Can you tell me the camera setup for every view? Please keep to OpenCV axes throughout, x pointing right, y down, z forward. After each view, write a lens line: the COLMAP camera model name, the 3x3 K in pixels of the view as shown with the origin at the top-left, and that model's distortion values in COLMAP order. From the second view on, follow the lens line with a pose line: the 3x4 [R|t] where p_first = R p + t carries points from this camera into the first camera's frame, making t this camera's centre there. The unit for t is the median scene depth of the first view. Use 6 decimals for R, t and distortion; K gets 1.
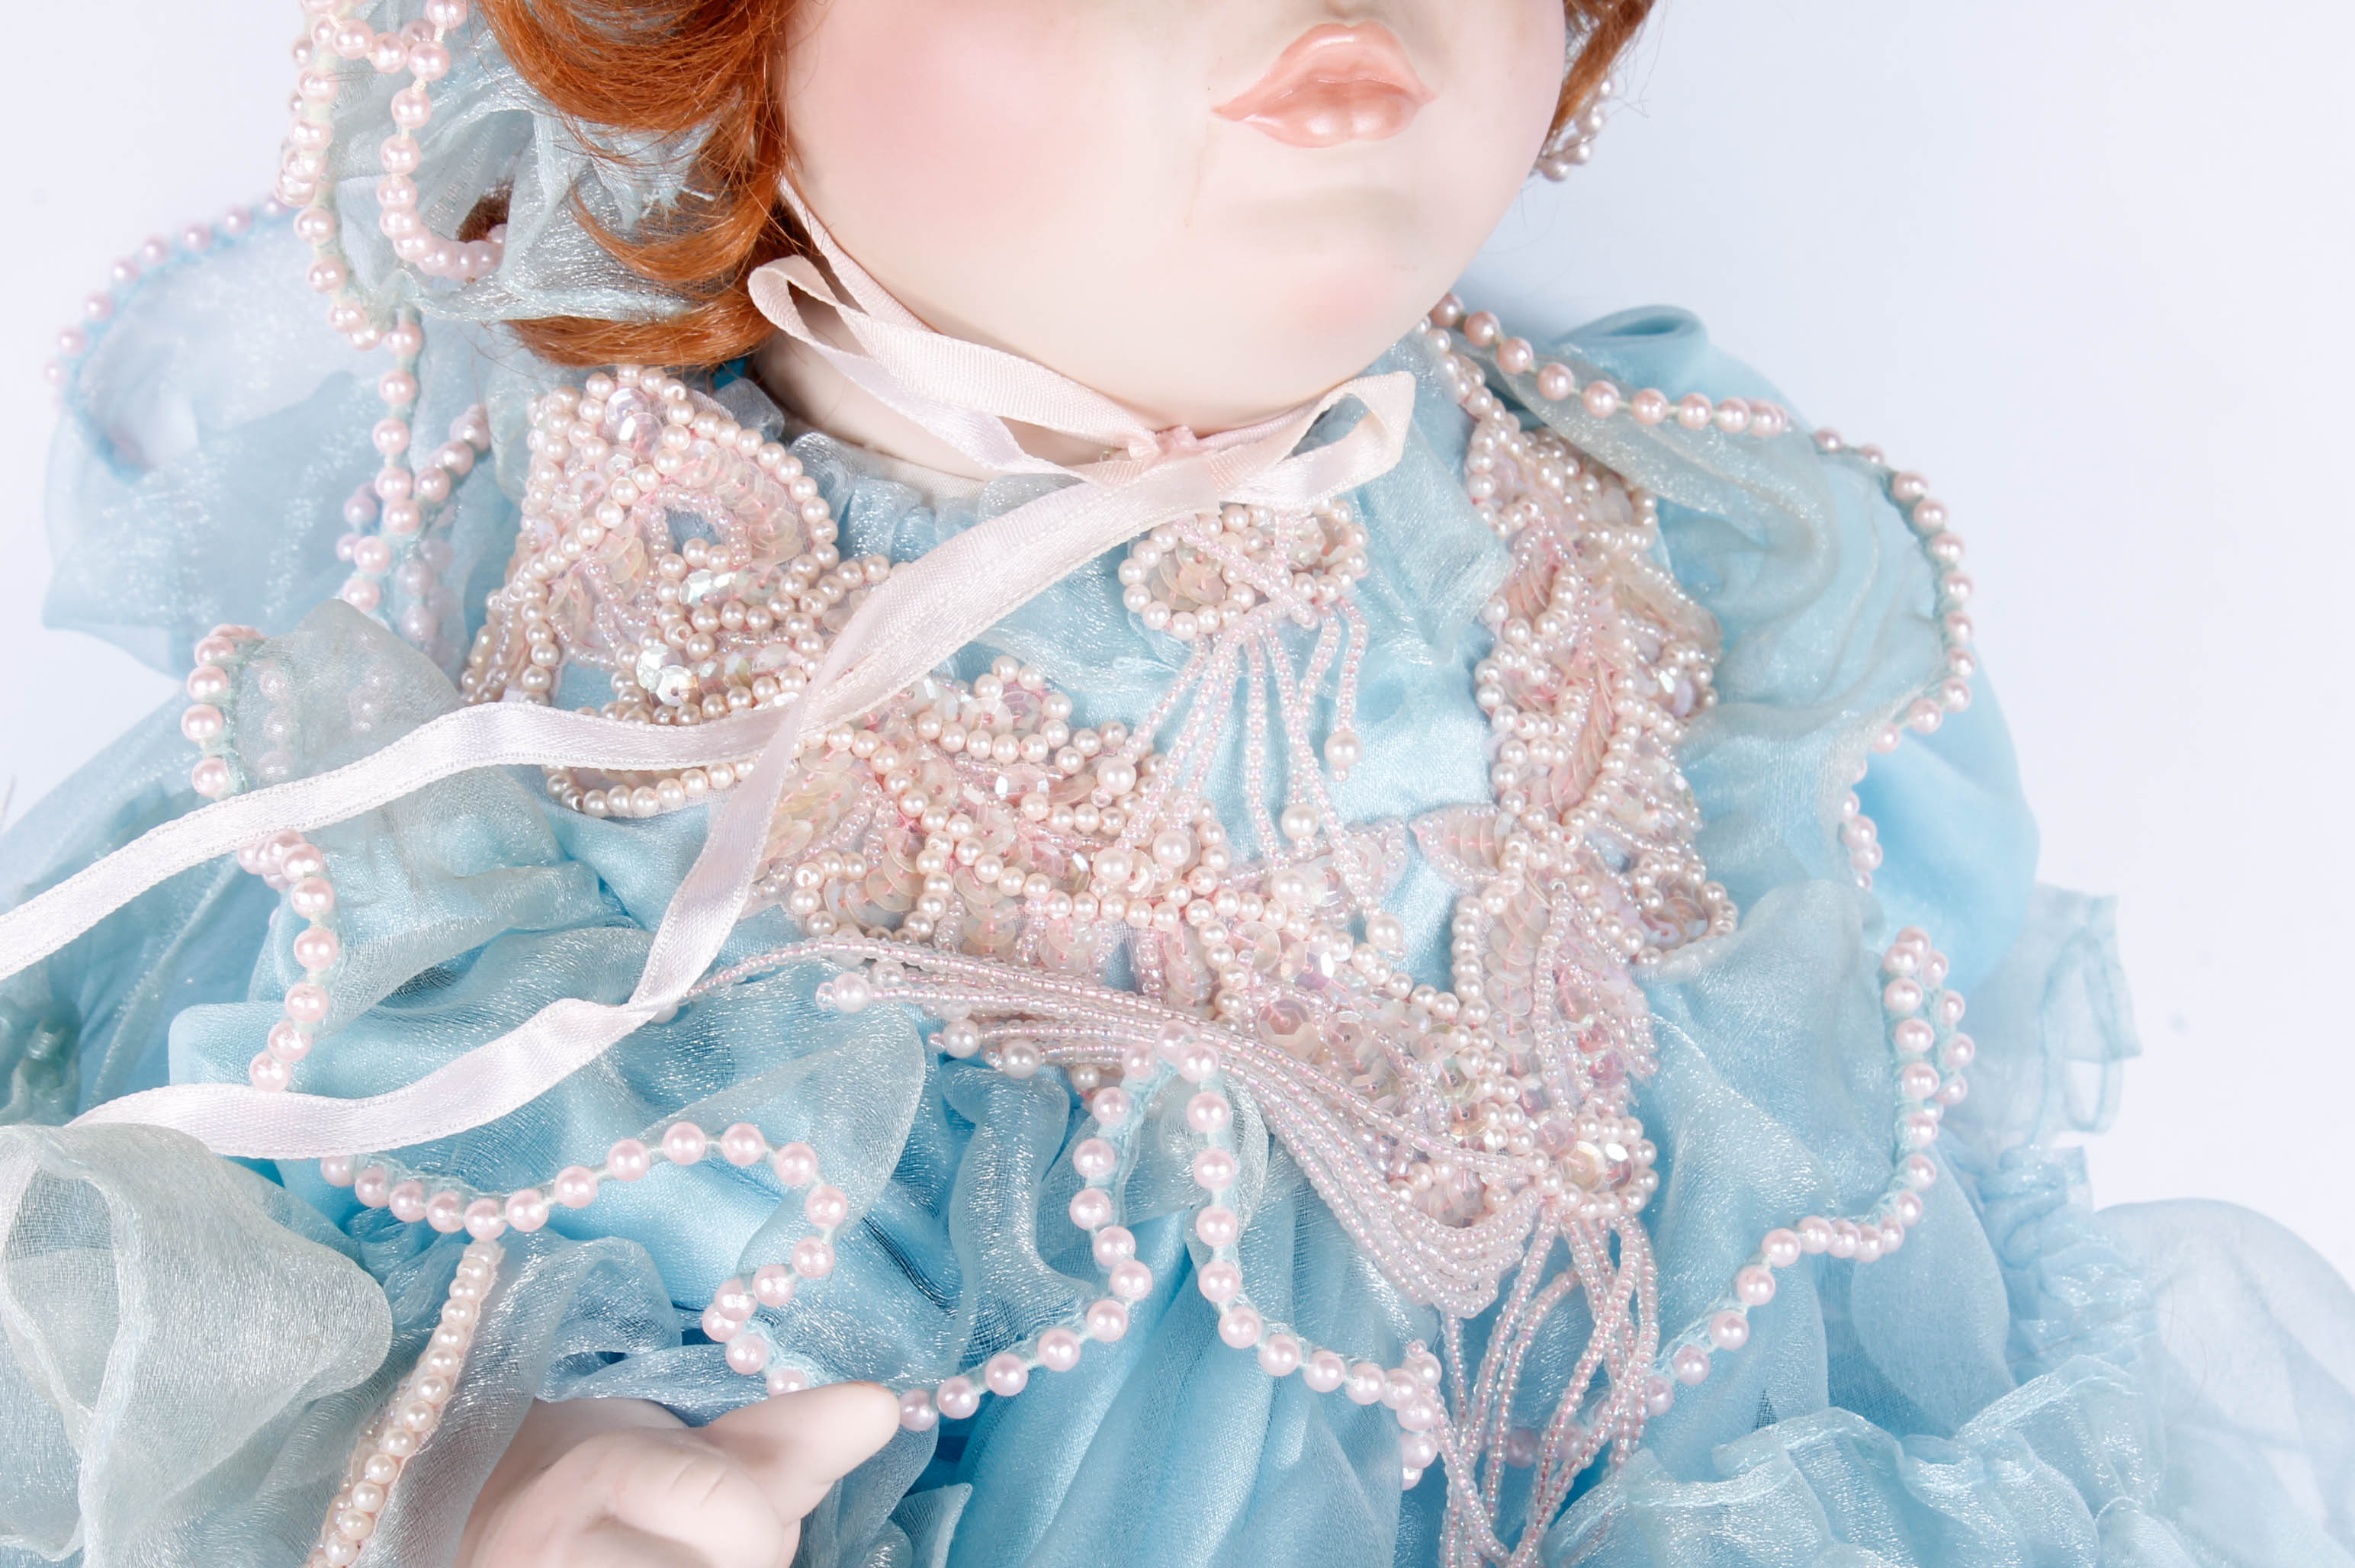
lens RADIAL K [[5830.6, 0, 1175.0], [0, 5830.6, 798.9], [0, 0, 1]] dist [0.084088, 0.000000]
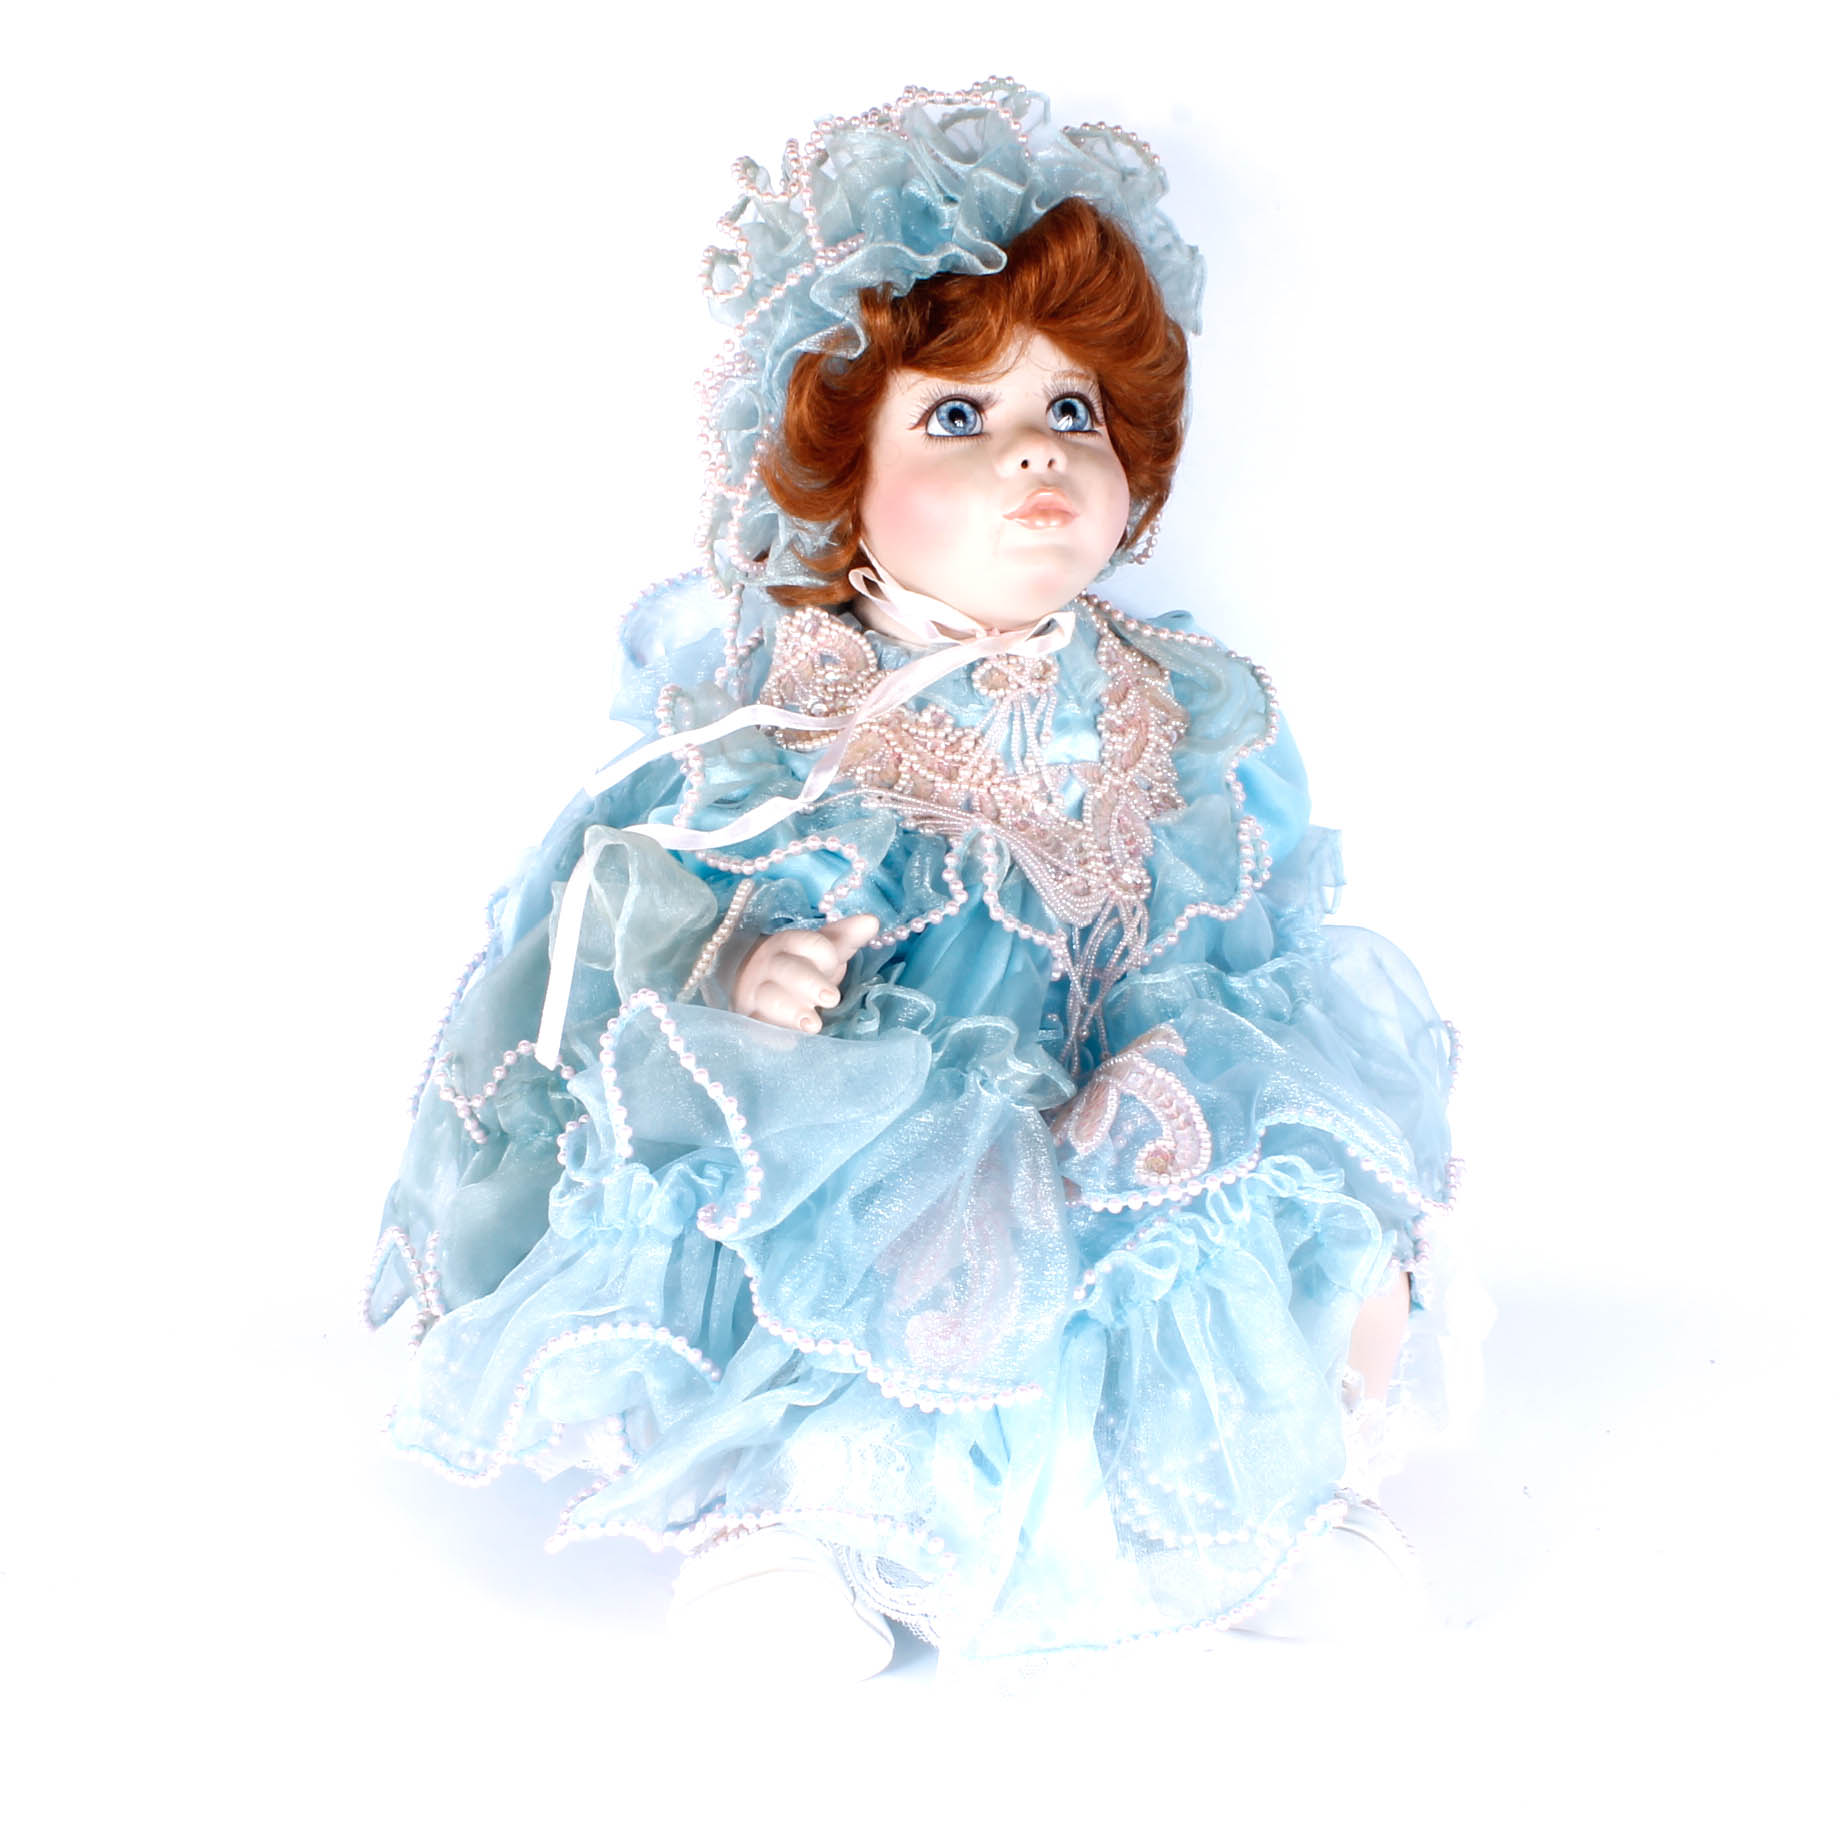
lens RADIAL K [[2732.6, 0, 926.7], [0, 2732.6, 935.4], [0, 0, 1]] dist [-0.170444, 0.000000]
pose [[0.997107, 0.028339, -0.070537, 0.068932], [-0.029929, 0.999319, -0.021593, 0.122829], [0.069878, 0.023641, 0.997275, -0.372627]]
